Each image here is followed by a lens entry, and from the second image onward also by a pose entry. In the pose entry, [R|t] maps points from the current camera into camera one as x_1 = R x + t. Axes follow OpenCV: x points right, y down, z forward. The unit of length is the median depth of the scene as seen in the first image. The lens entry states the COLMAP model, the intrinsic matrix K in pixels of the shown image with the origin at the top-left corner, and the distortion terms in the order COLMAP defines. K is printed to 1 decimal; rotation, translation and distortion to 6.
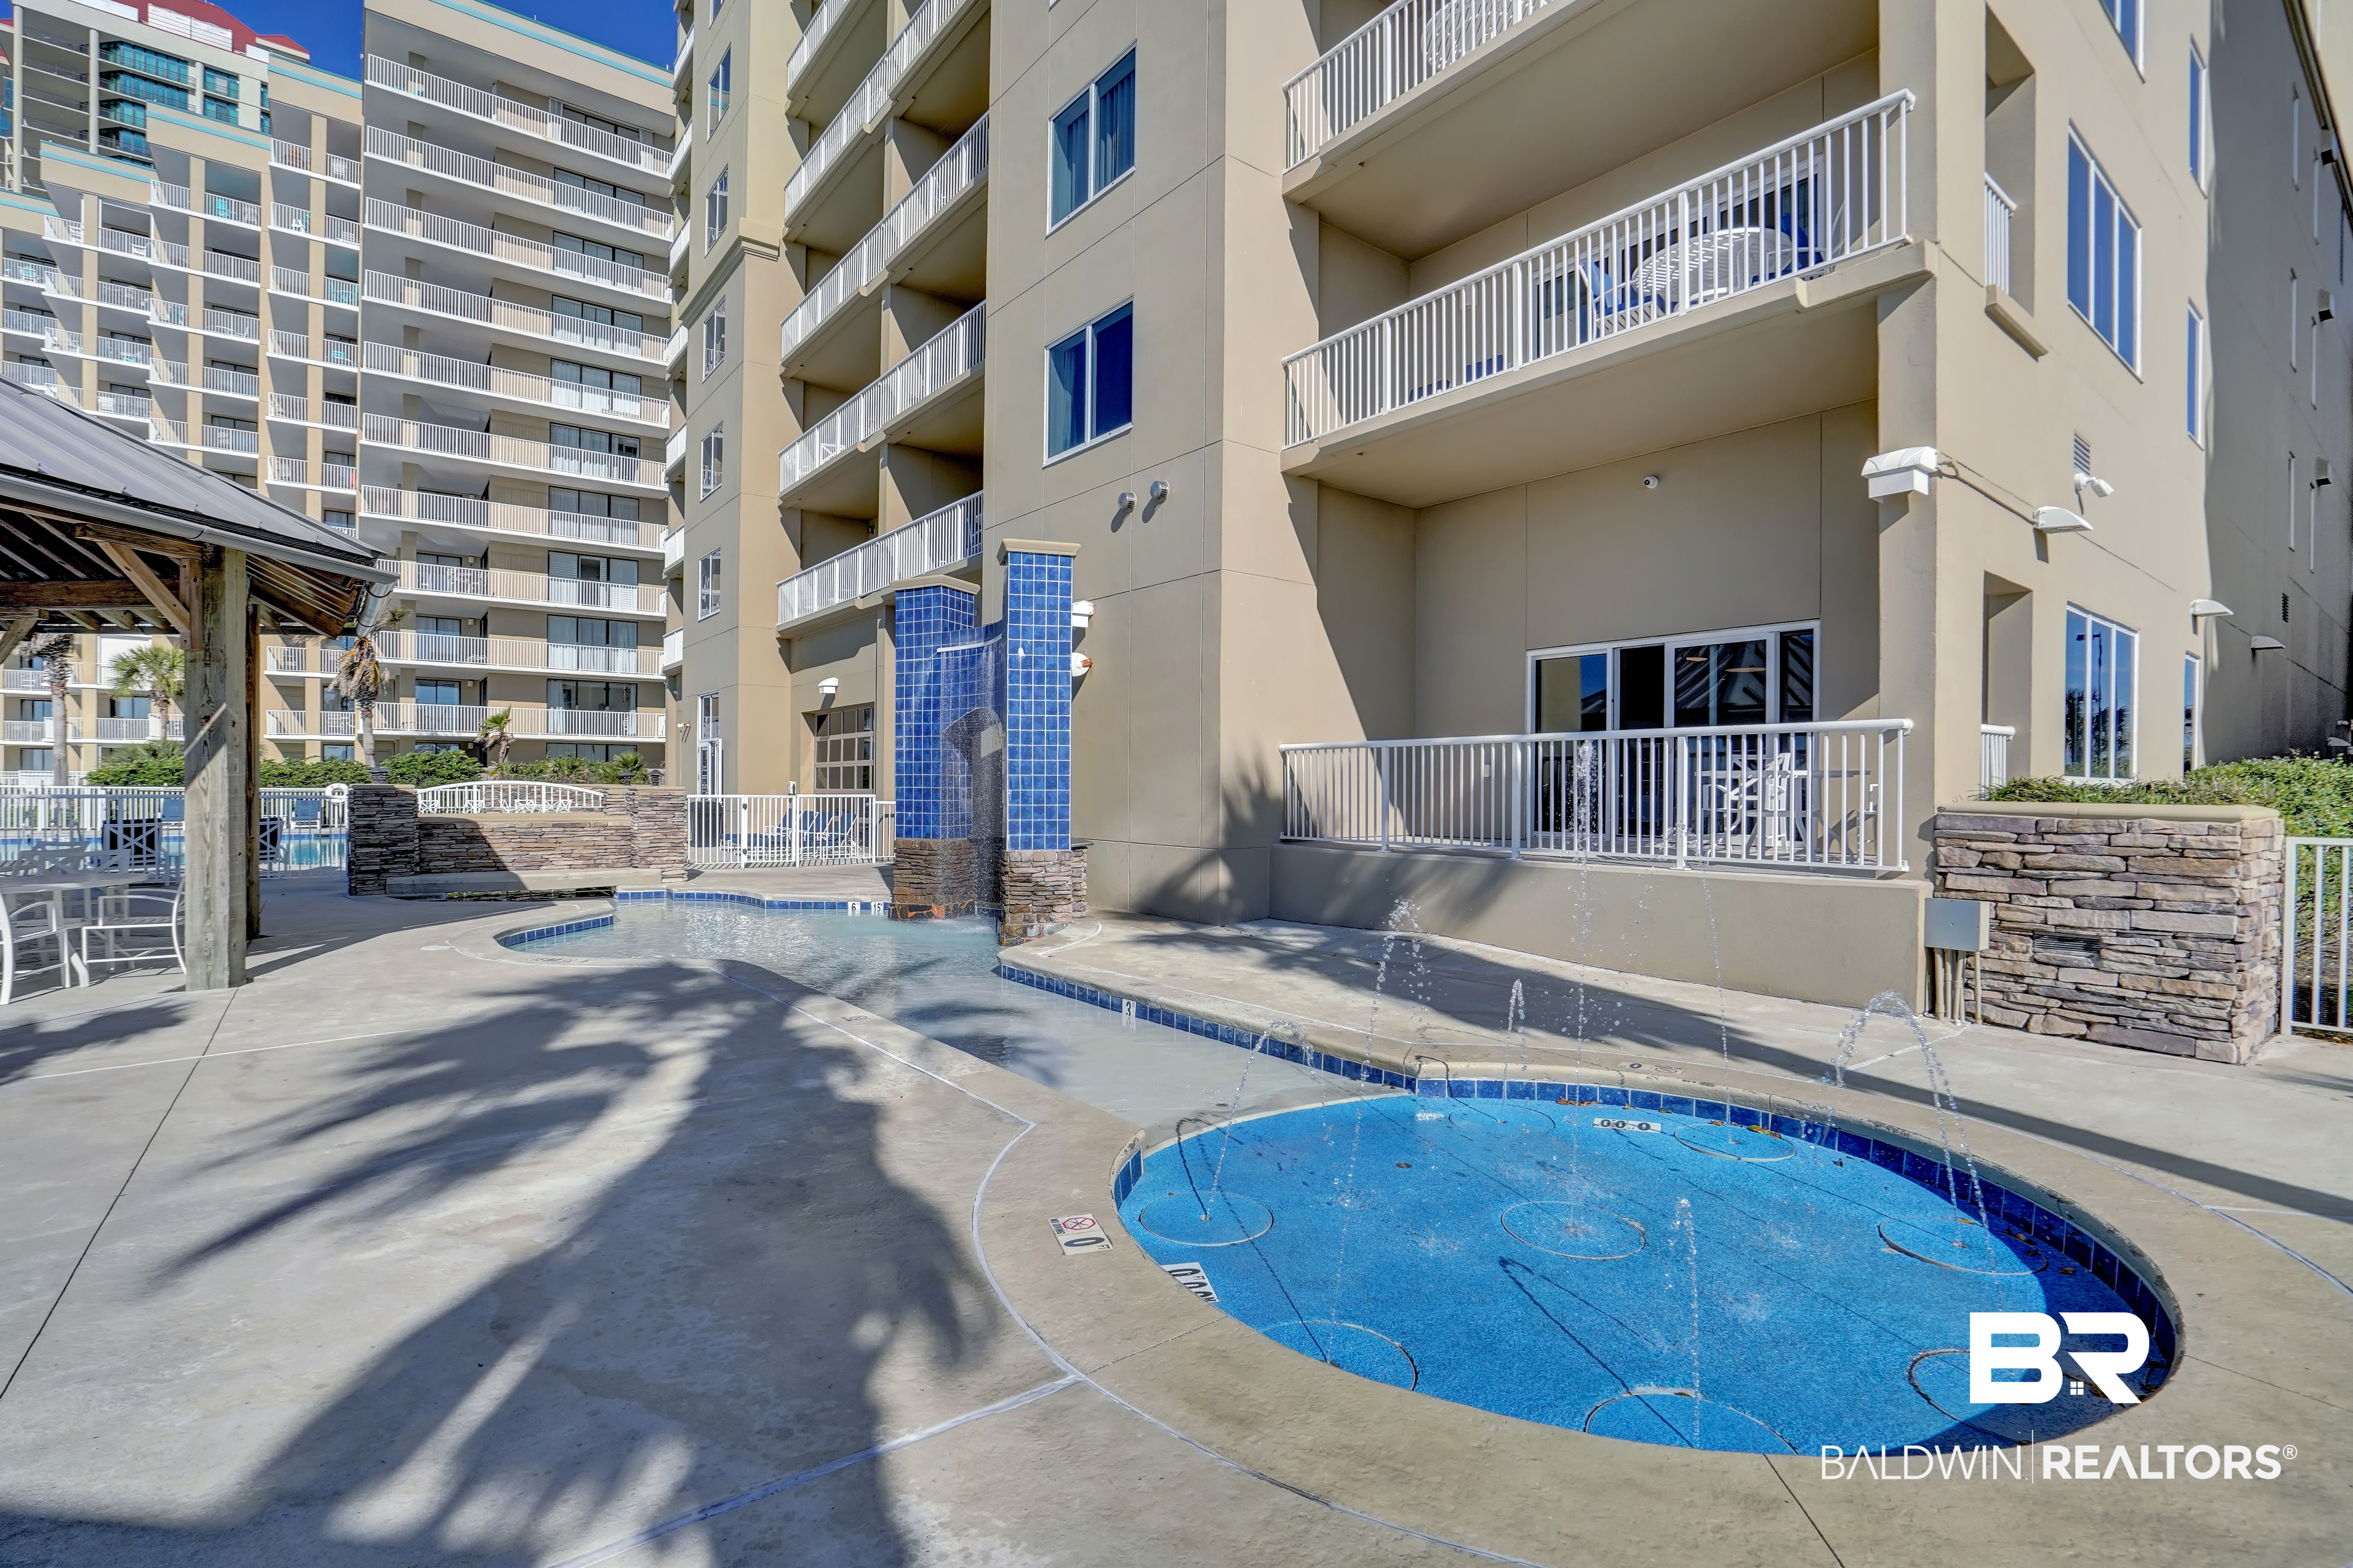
lens RADIAL K [[1082.3, 0, 1159.9], [0, 1082.3, 790.6], [0, 0, 1]] dist [-0.058544, 0.020349]
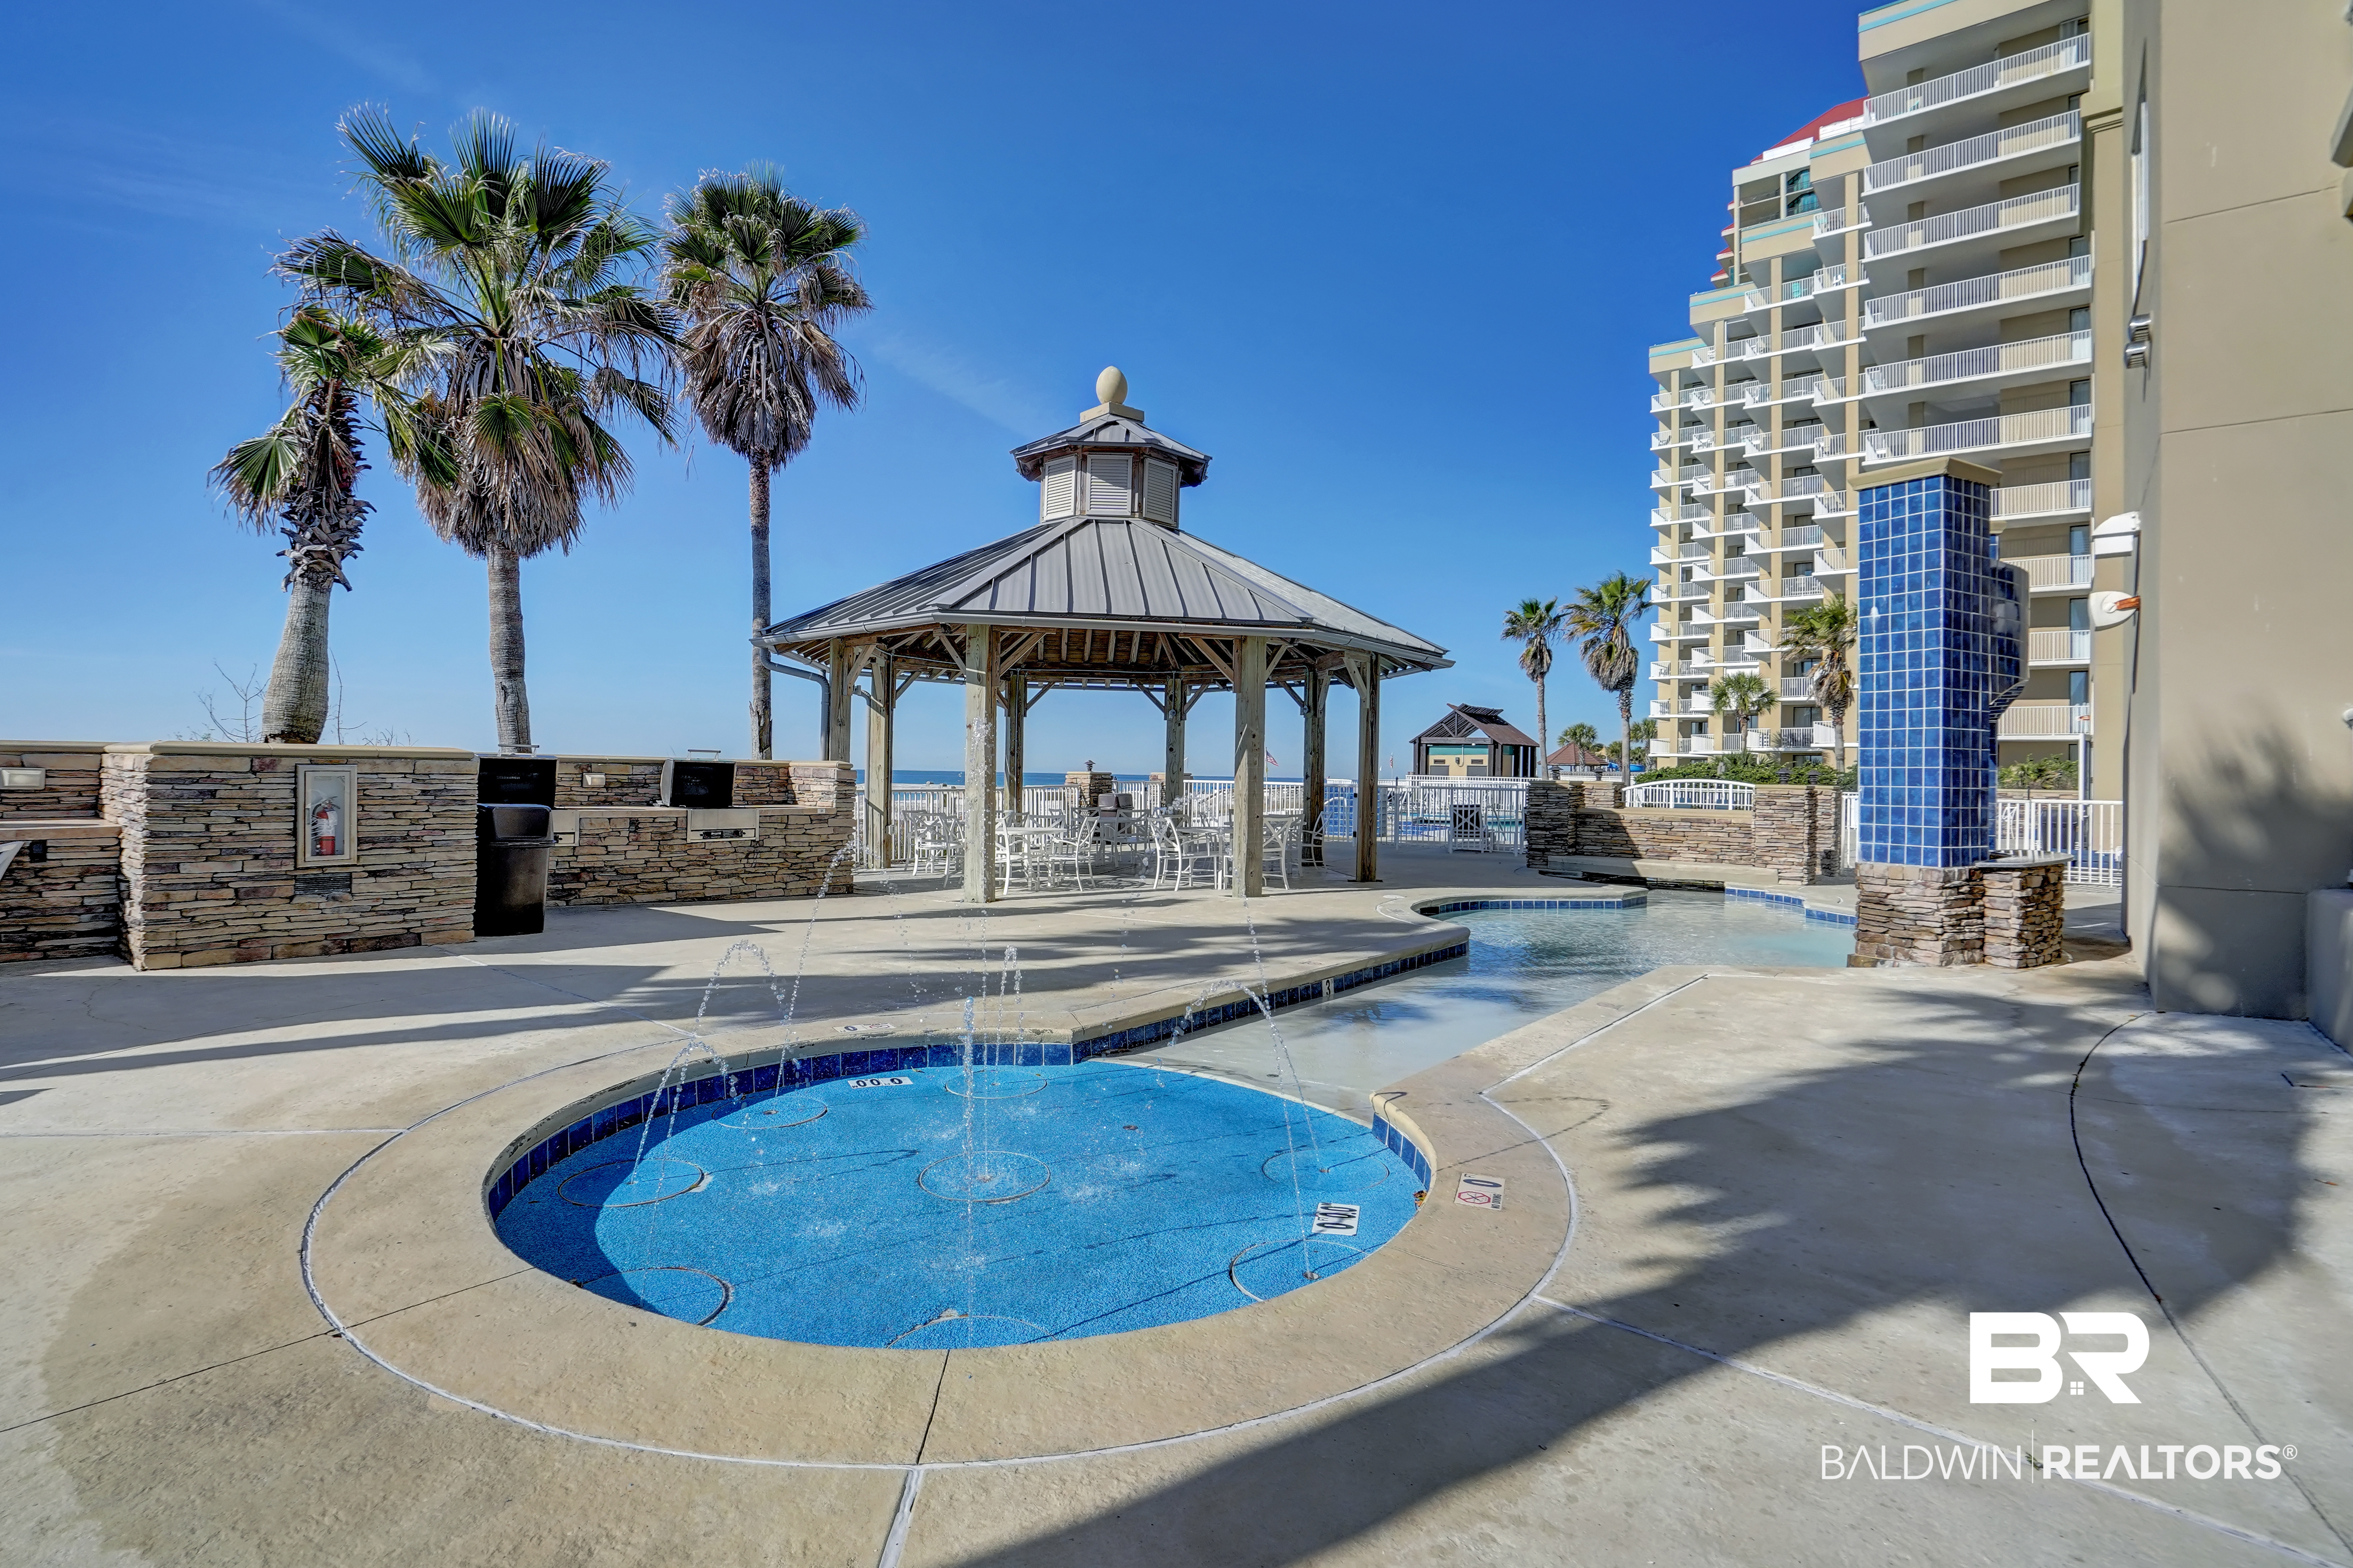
lens RADIAL K [[1106.7, 0, 1173.6], [0, 1106.7, 752.7], [0, 0, 1]] dist [-0.064701, 0.023525]
pose [[0.244238, -0.021308, -0.969481, 0.388852], [-0.019726, 0.999443, -0.026936, 0.004734], [0.969515, 0.025702, 0.243681, 0.235322]]
